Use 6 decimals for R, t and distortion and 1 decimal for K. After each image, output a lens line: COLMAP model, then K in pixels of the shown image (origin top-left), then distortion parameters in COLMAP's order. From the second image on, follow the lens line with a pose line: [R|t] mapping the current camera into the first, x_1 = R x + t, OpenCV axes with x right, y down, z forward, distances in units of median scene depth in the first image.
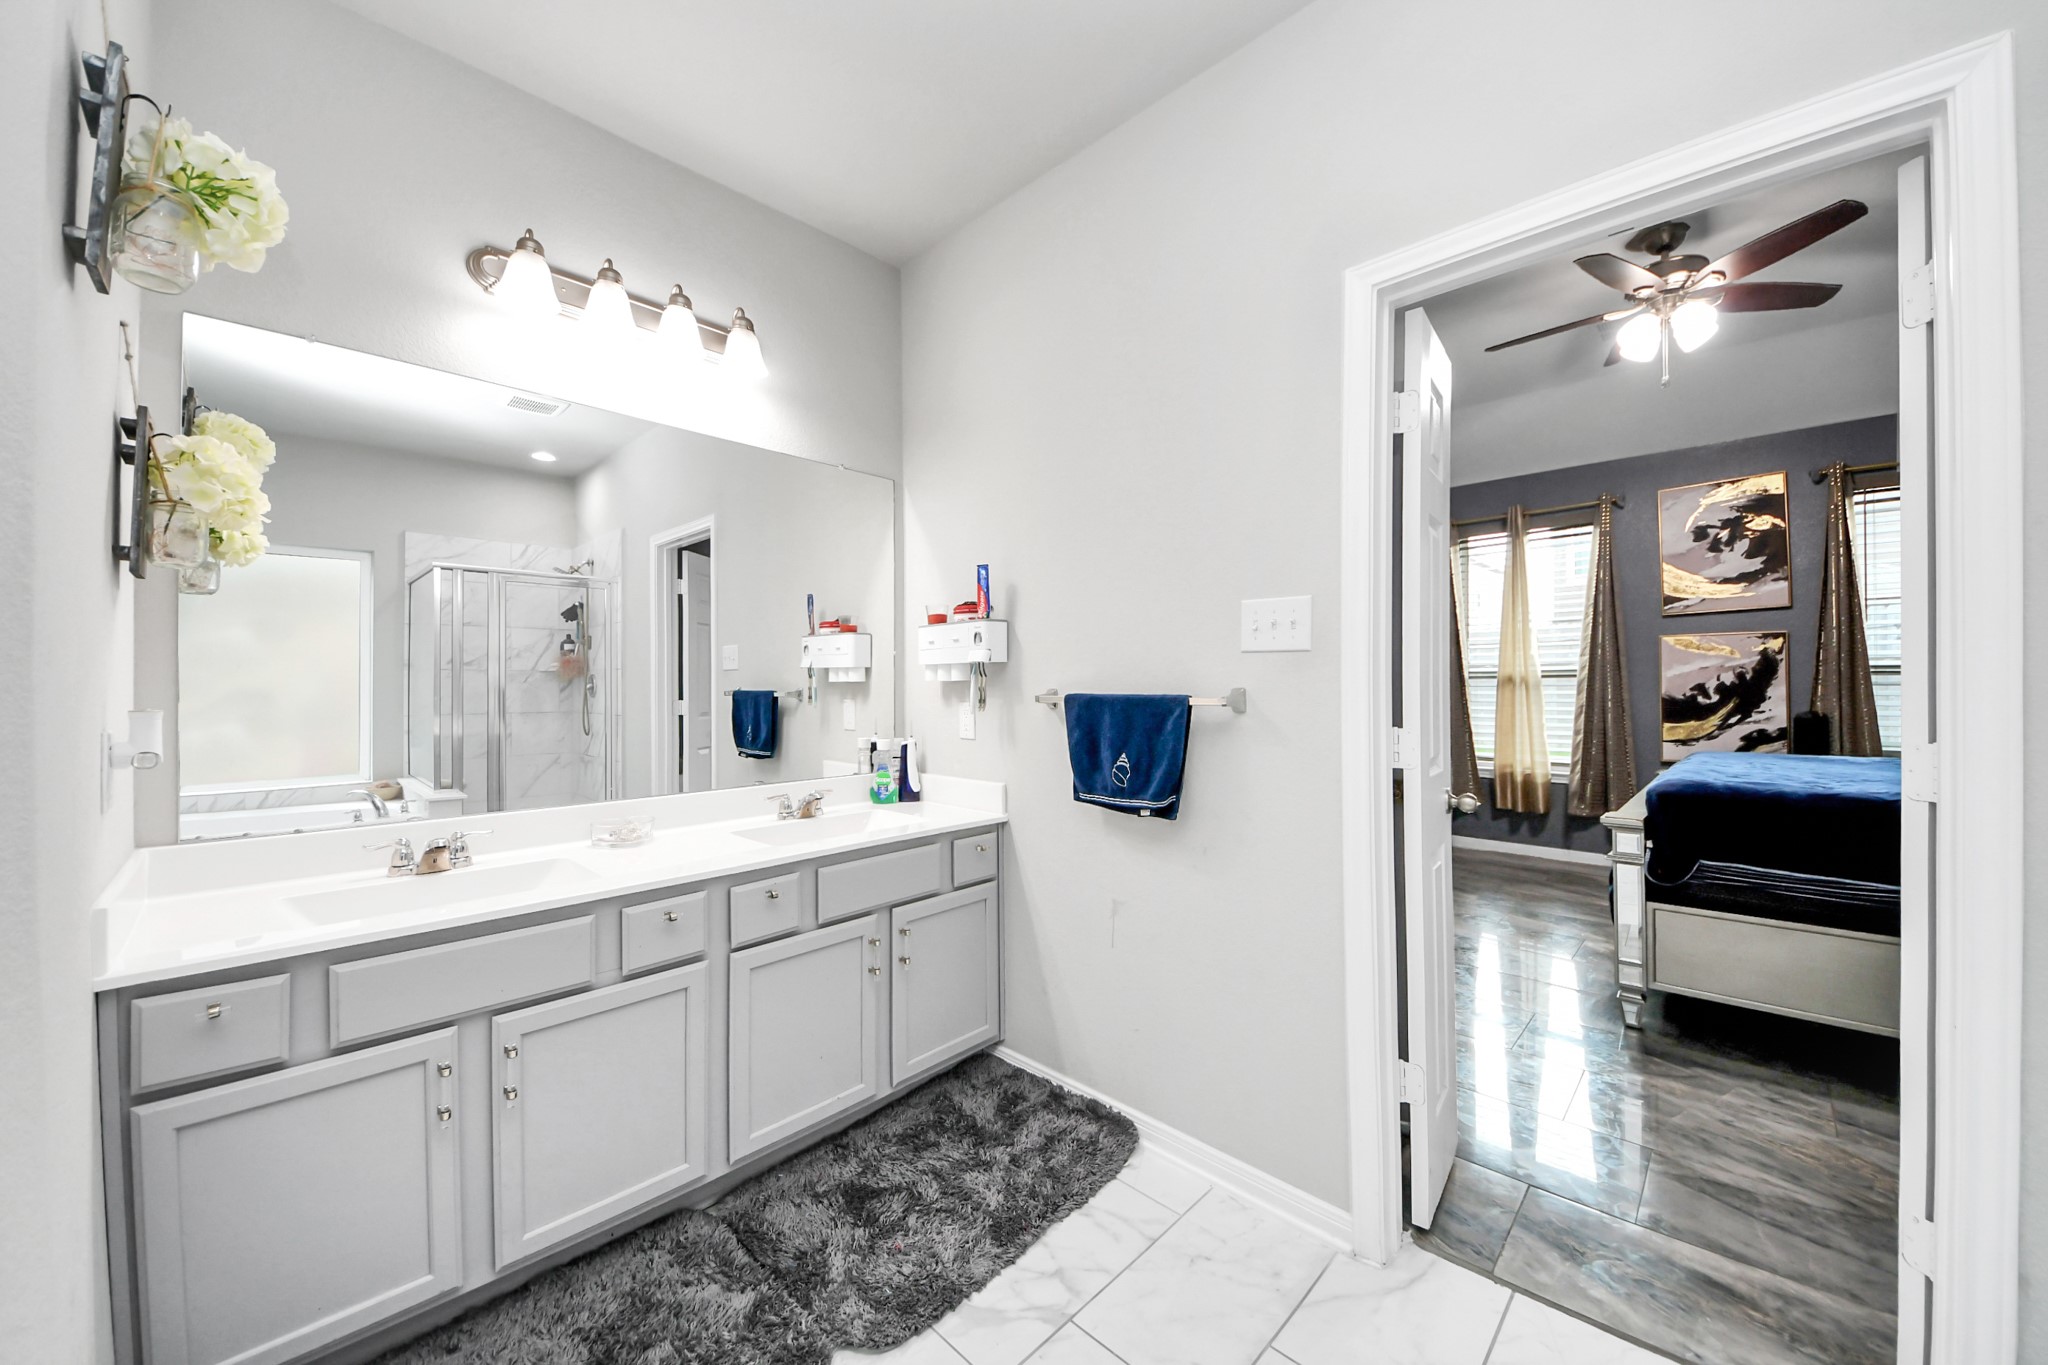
lens RADIAL K [[722.1, 0, 1024.0], [0, 722.1, 682.5], [0, 0, 1]] dist [0.006890, -0.008532]
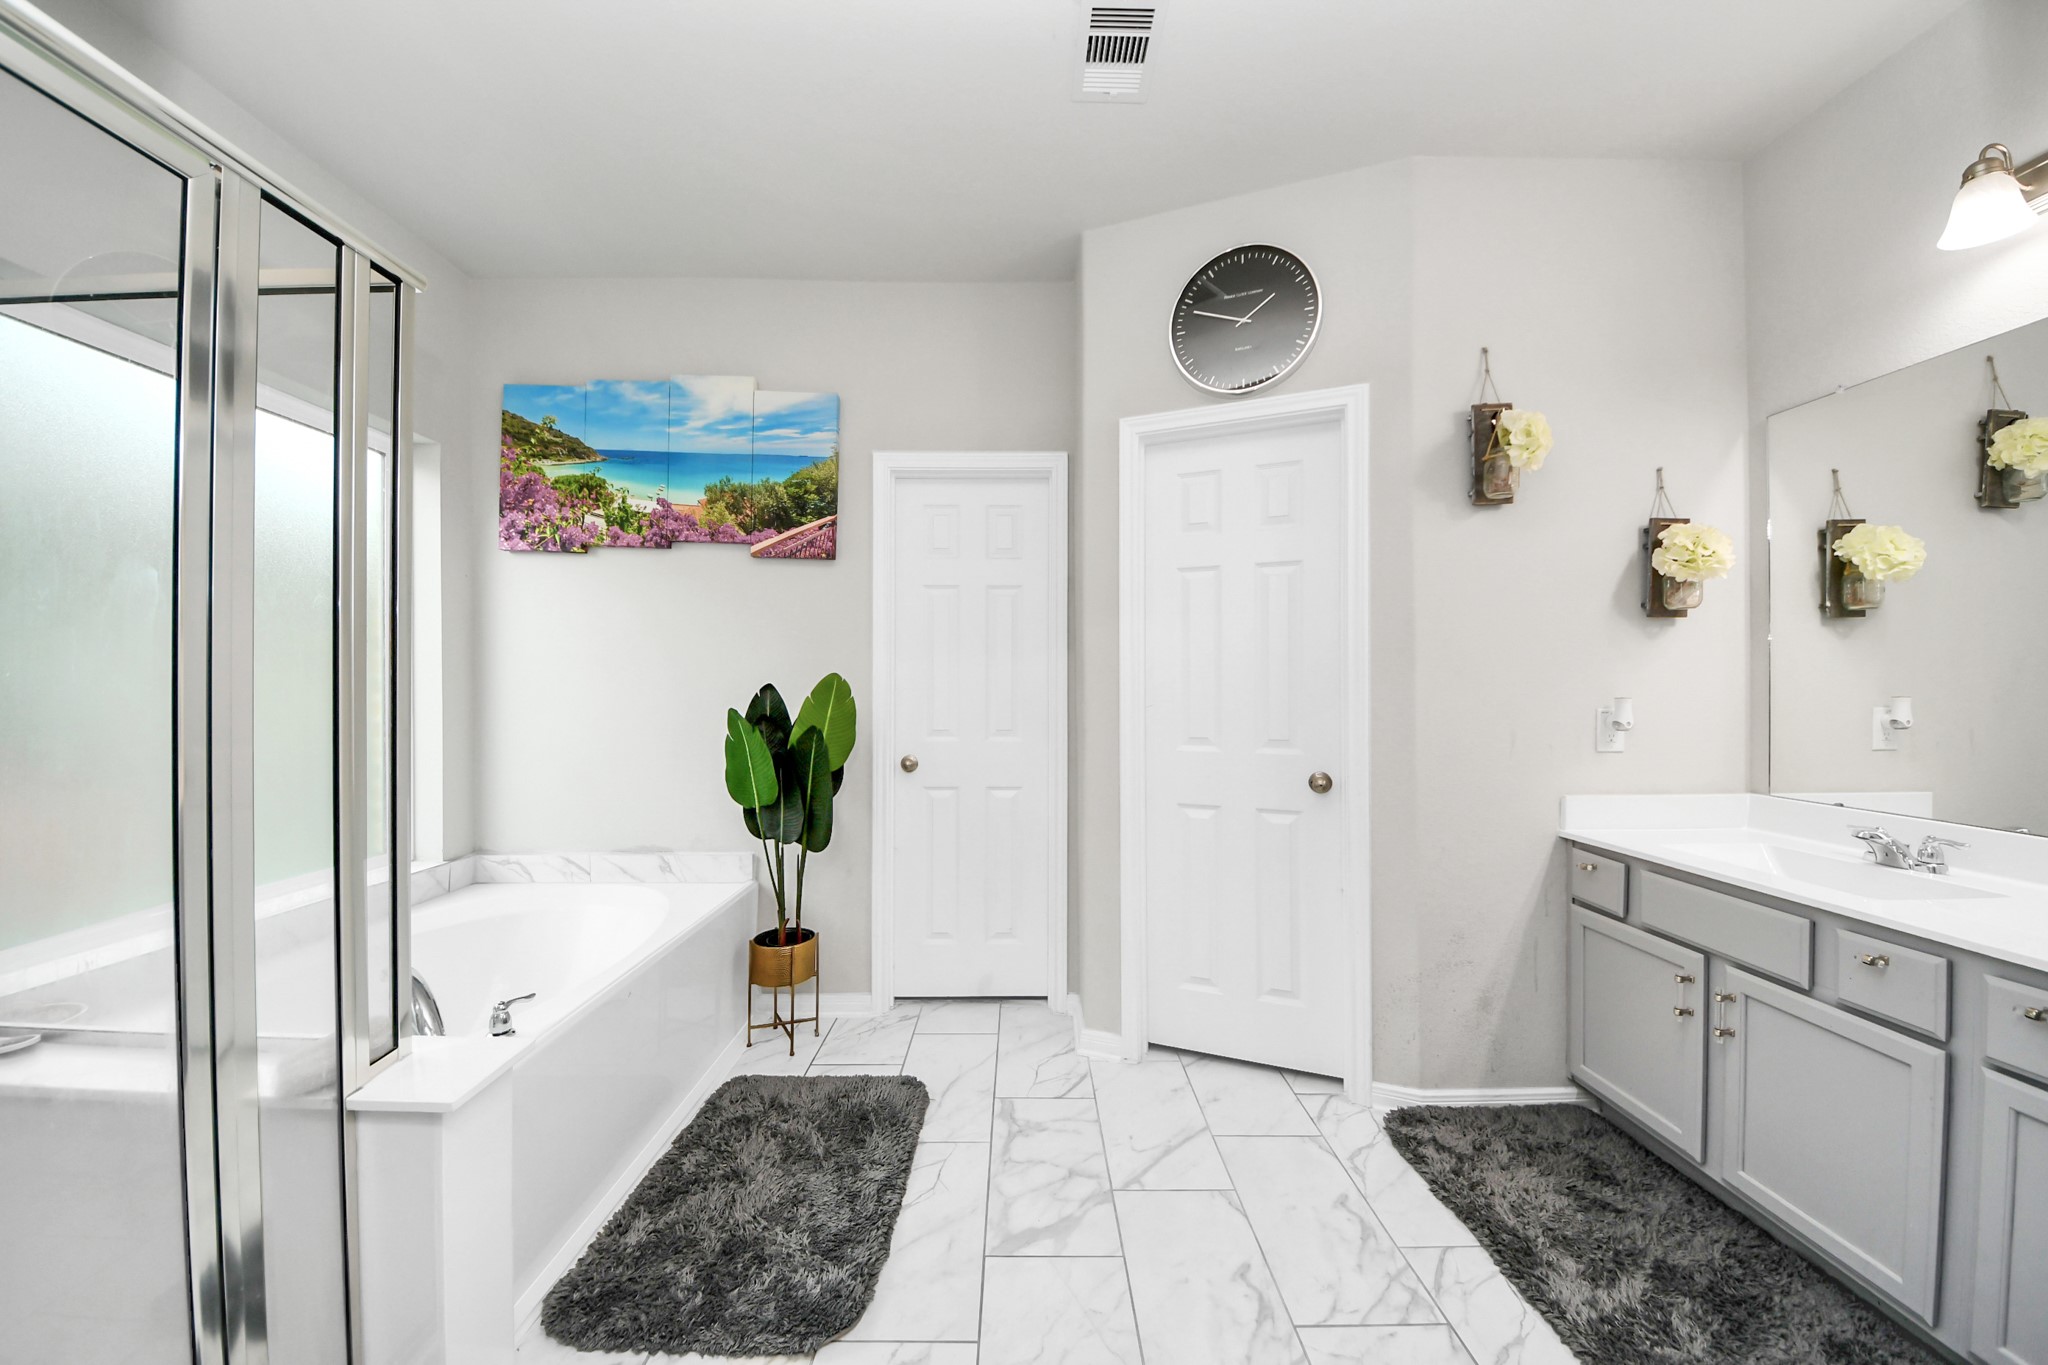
lens RADIAL K [[722.1, 0, 1024.0], [0, 722.1, 682.5], [0, 0, 1]] dist [0.006890, -0.008532]
pose [[-0.691058, -0.004062, -0.722788, 0.917030], [0.002054, 0.999969, -0.007584, 0.009078], [0.722797, -0.006726, -0.691028, 0.988564]]
